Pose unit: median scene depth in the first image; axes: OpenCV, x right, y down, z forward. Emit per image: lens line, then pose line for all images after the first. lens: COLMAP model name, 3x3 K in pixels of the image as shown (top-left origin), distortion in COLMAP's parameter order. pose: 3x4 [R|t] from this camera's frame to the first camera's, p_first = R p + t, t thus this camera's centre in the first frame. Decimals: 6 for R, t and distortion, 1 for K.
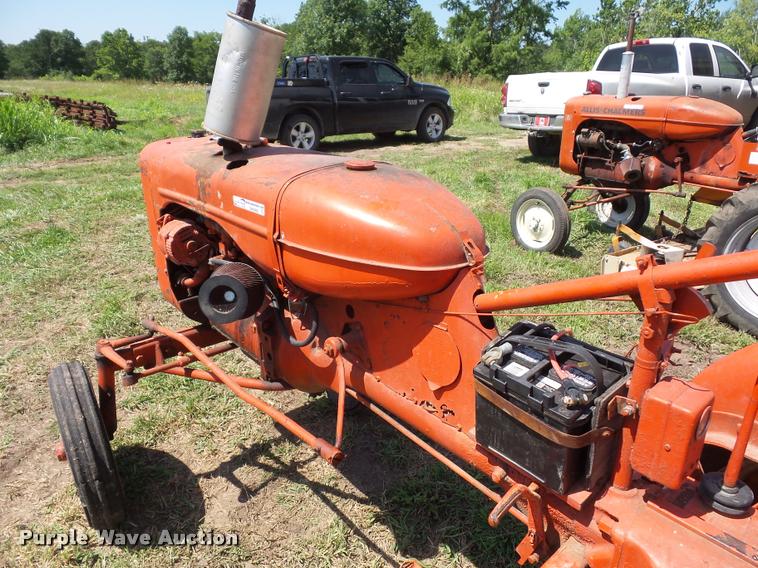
lens RADIAL K [[529.6, 0, 381.9], [0, 529.6, 286.7], [0, 0, 1]] dist [0.004393, -0.010046]
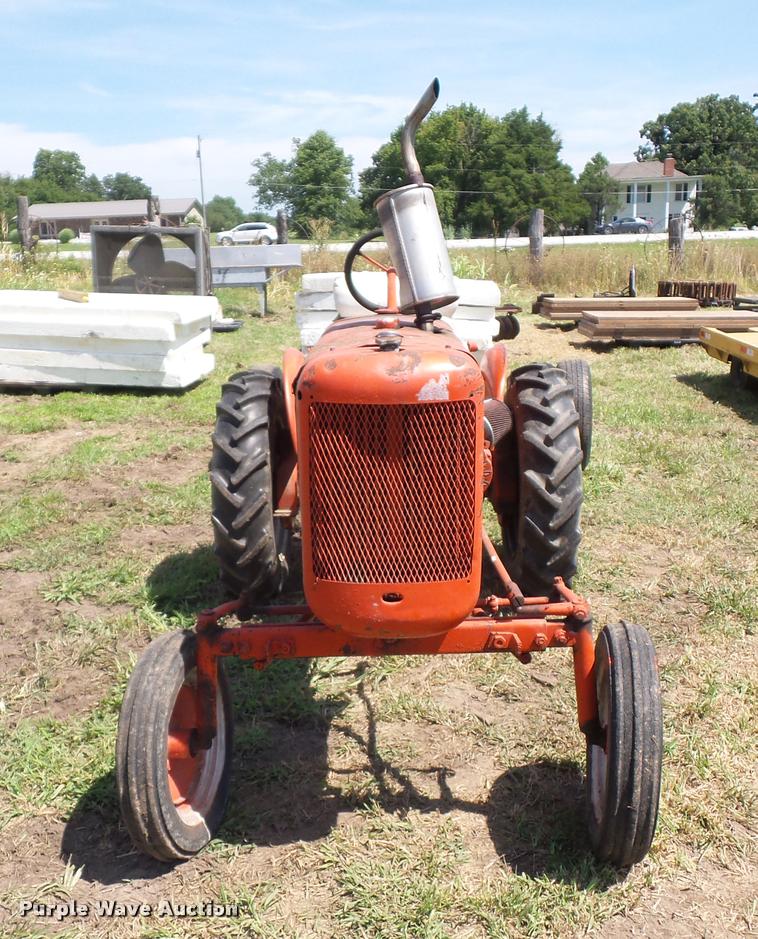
lens RADIAL K [[953.3, 0, 328.2], [0, 953.3, 518.4], [0, 0, 1]] dist [0.008743, 0.007902]
pose [[-0.700577, -0.187570, 0.688483, -0.473587], [0.289460, 0.807187, 0.514454, -0.309115], [-0.652231, 0.559703, -0.511203, 0.745426]]
